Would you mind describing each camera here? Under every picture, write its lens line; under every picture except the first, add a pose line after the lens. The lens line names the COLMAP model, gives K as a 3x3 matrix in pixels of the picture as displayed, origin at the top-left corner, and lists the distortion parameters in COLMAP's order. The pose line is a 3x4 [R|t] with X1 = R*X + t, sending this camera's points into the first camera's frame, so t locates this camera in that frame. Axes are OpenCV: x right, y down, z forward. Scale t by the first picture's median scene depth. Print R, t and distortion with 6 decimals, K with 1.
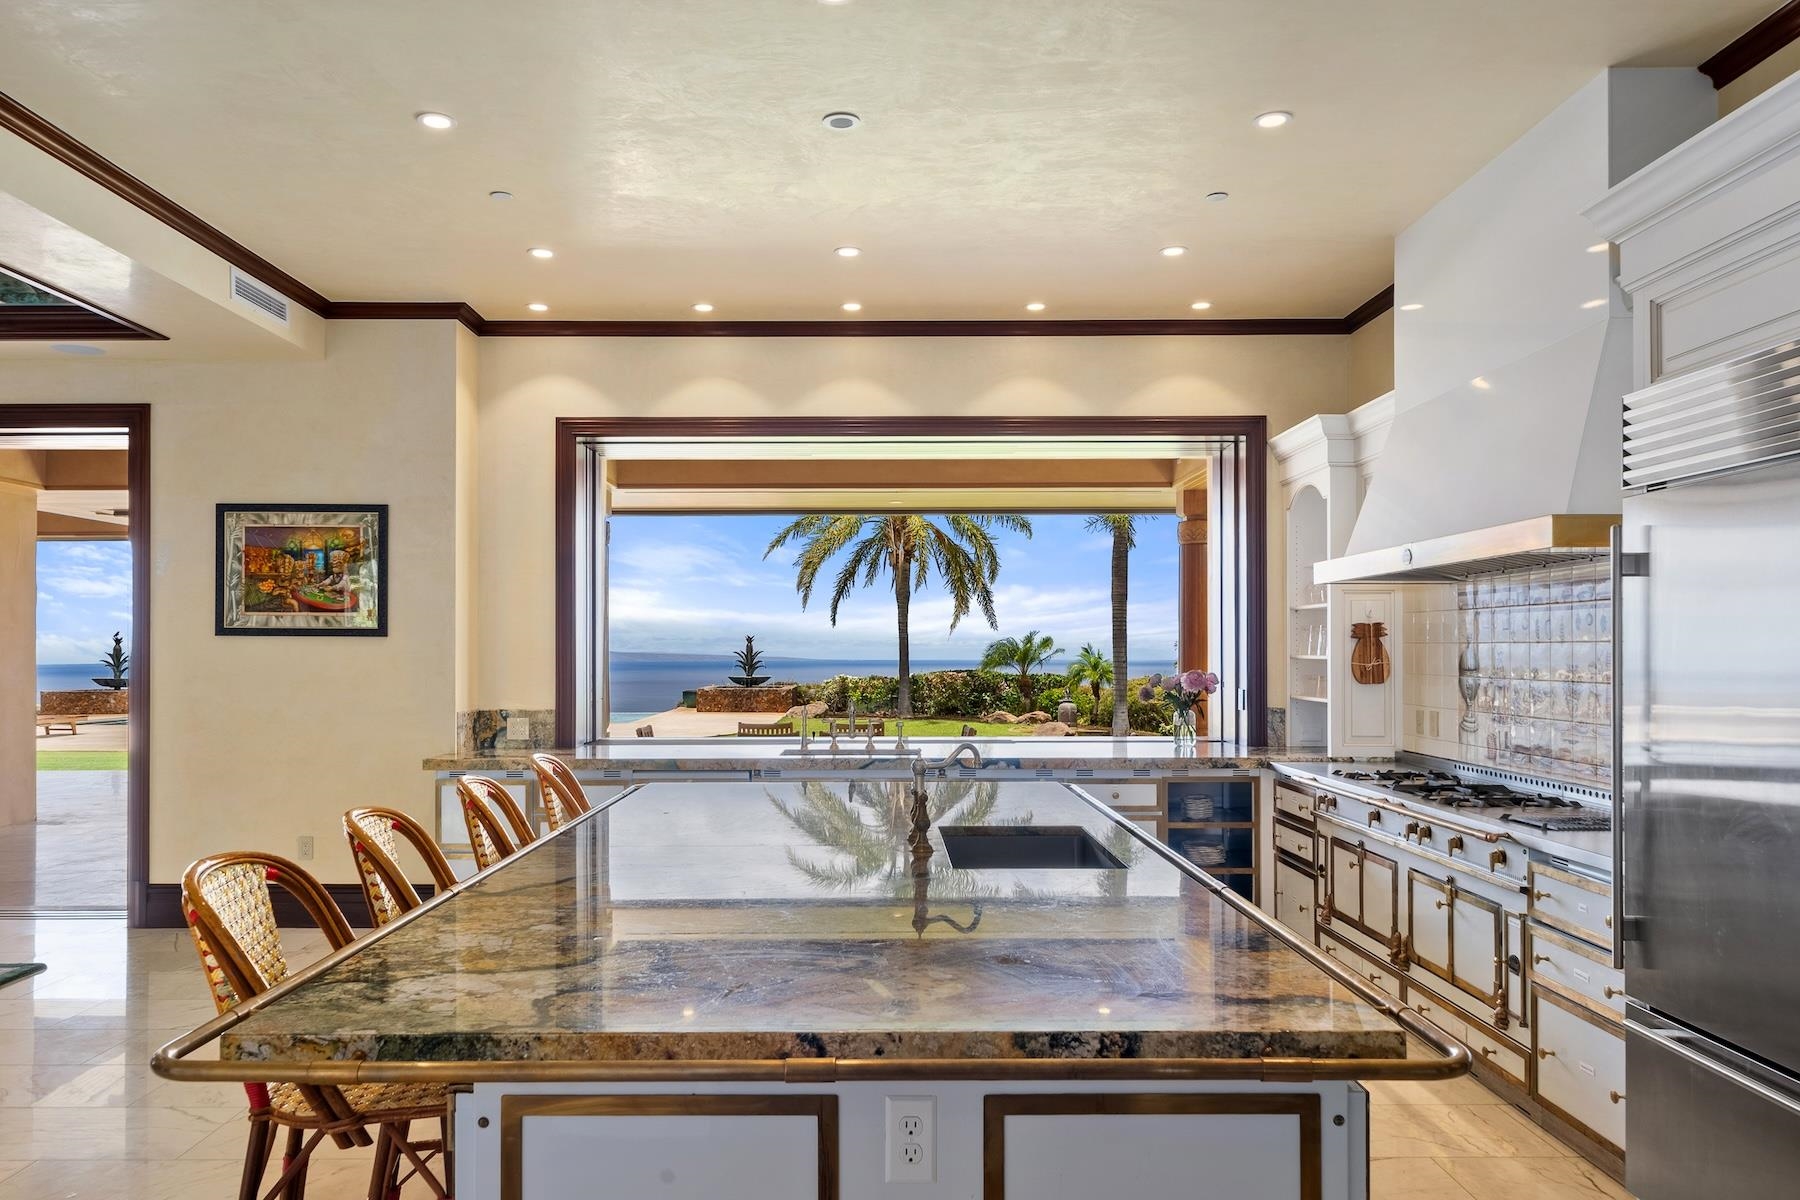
lens RADIAL K [[1218.7, 0, 885.0], [0, 1218.7, 648.3], [0, 0, 1]] dist [-0.000797, 0.001813]
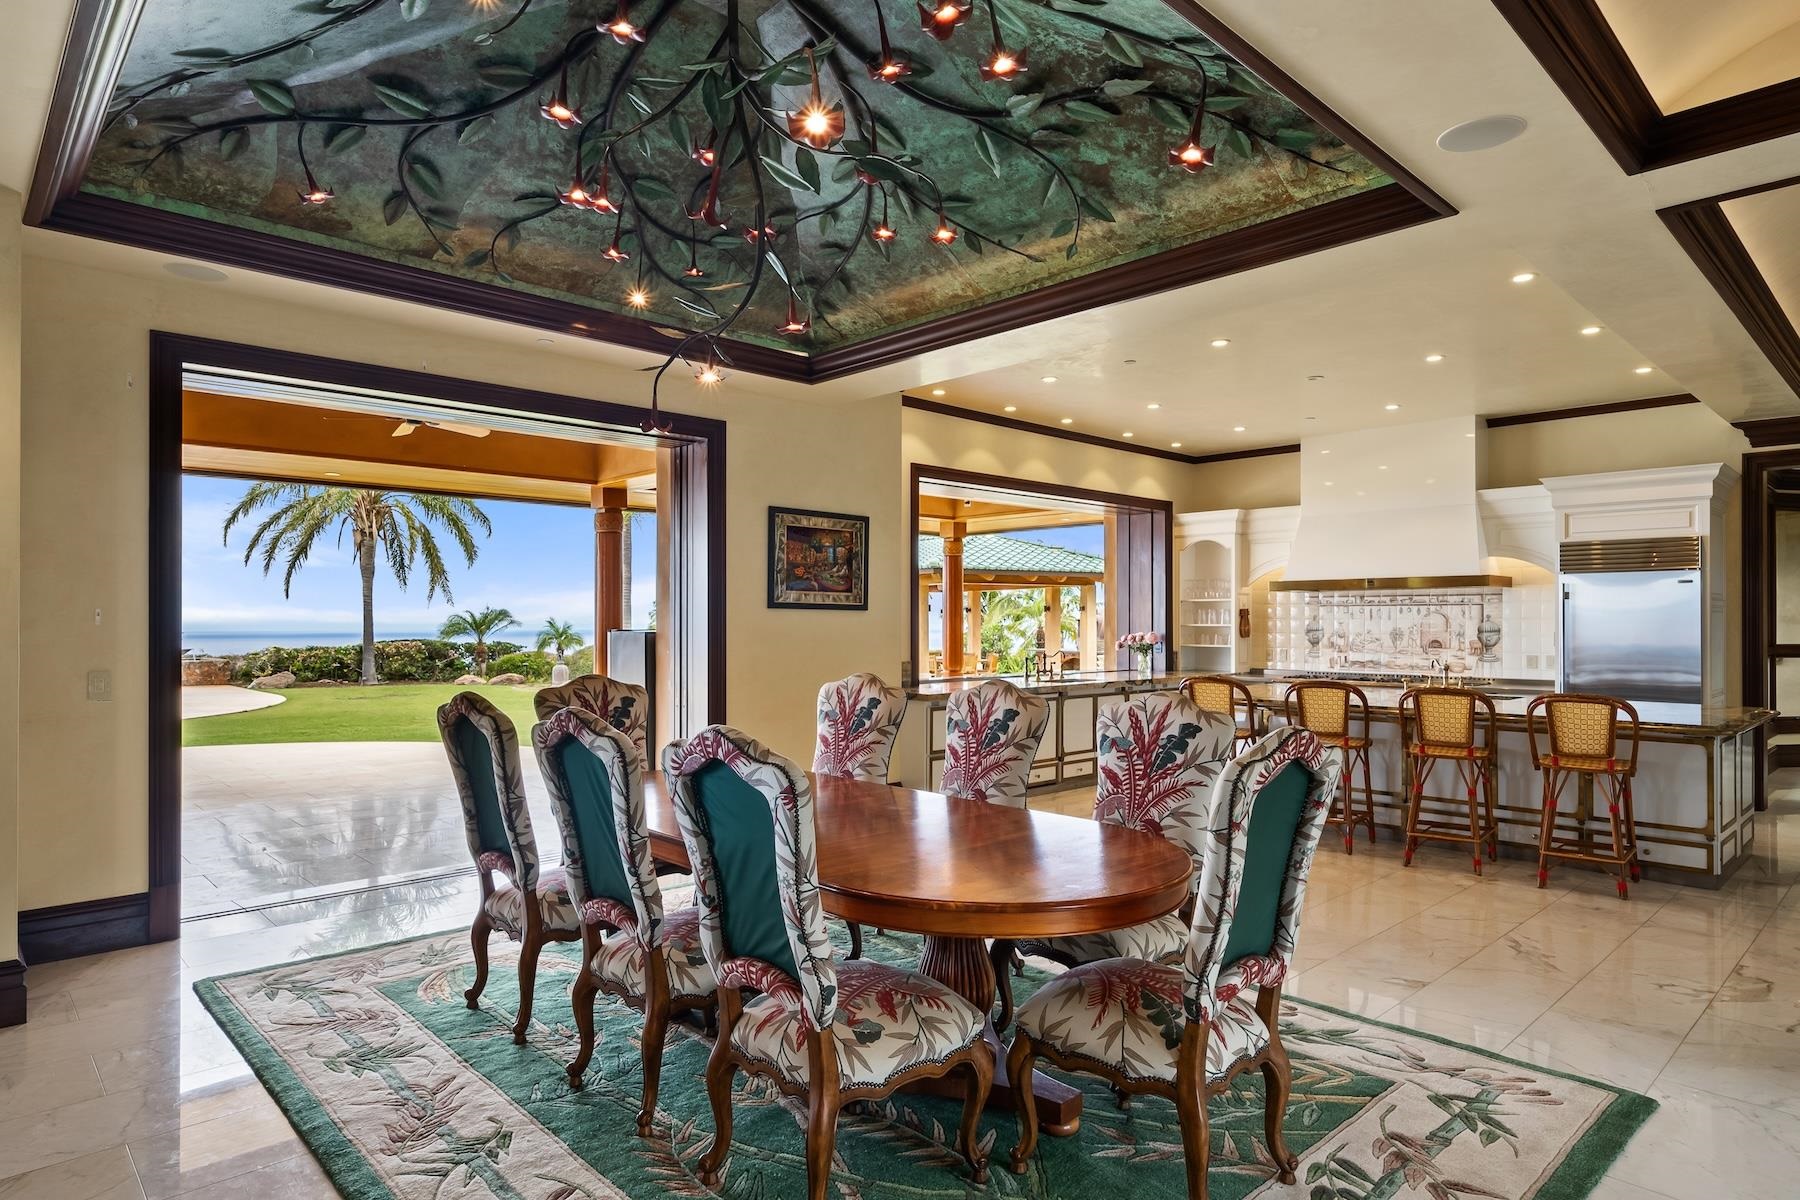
lens RADIAL K [[1020.3, 0, 893.5], [0, 1020.3, 613.2], [0, 0, 1]] dist [0.003292, -0.000698]
pose [[0.726022, 0.008139, 0.687623, -1.143325], [-0.002893, 0.999957, -0.008782, 0.003646], [-0.687665, 0.004386, 0.726015, 0.121326]]
